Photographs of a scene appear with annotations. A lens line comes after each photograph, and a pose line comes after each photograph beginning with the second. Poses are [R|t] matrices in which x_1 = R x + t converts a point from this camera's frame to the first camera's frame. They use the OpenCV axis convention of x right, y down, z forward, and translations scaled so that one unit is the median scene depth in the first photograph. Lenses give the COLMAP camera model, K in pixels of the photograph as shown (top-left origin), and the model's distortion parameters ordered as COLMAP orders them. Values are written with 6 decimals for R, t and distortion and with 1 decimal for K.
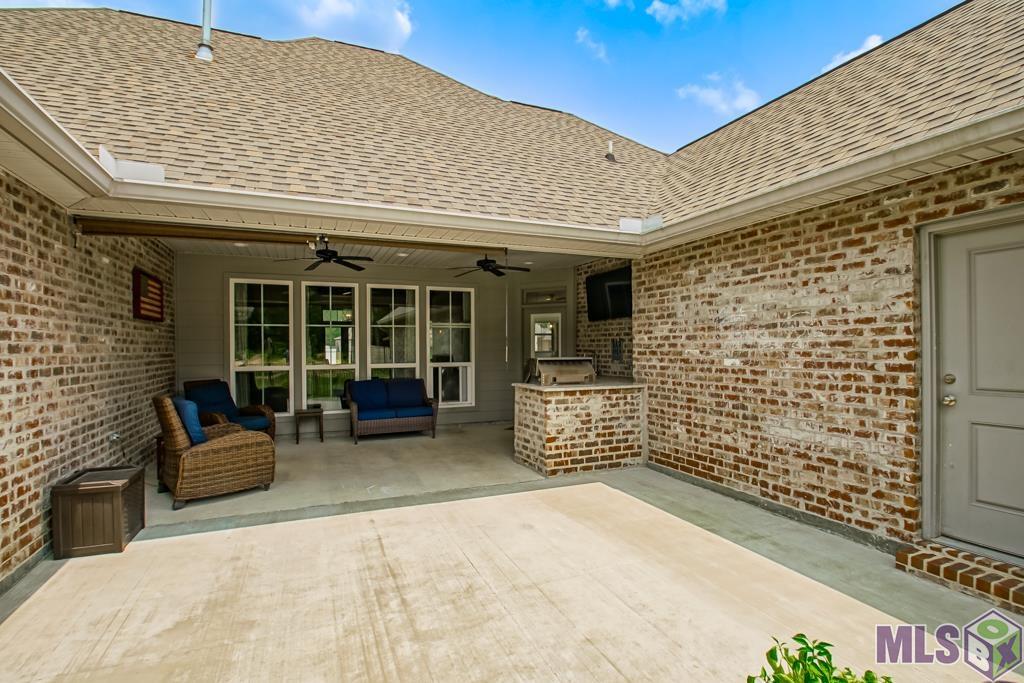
lens RADIAL K [[476.8, 0, 503.5], [0, 476.8, 349.8], [0, 0, 1]] dist [-0.005376, -0.005051]
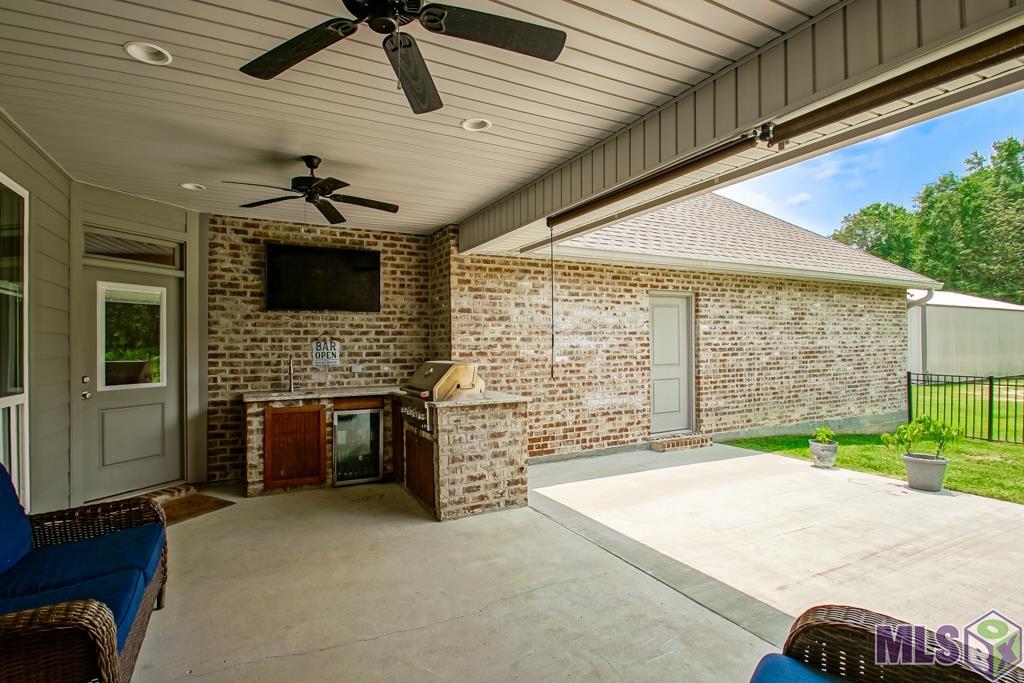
lens RADIAL K [[505.0, 0, 478.6], [0, 505.0, 337.5], [0, 0, 1]] dist [-0.025898, -0.000648]
pose [[-0.063320, 0.017908, 0.997833, -1.008630], [0.011438, 0.999786, -0.017217, -0.012935], [-0.997928, 0.010323, -0.063511, 1.452503]]
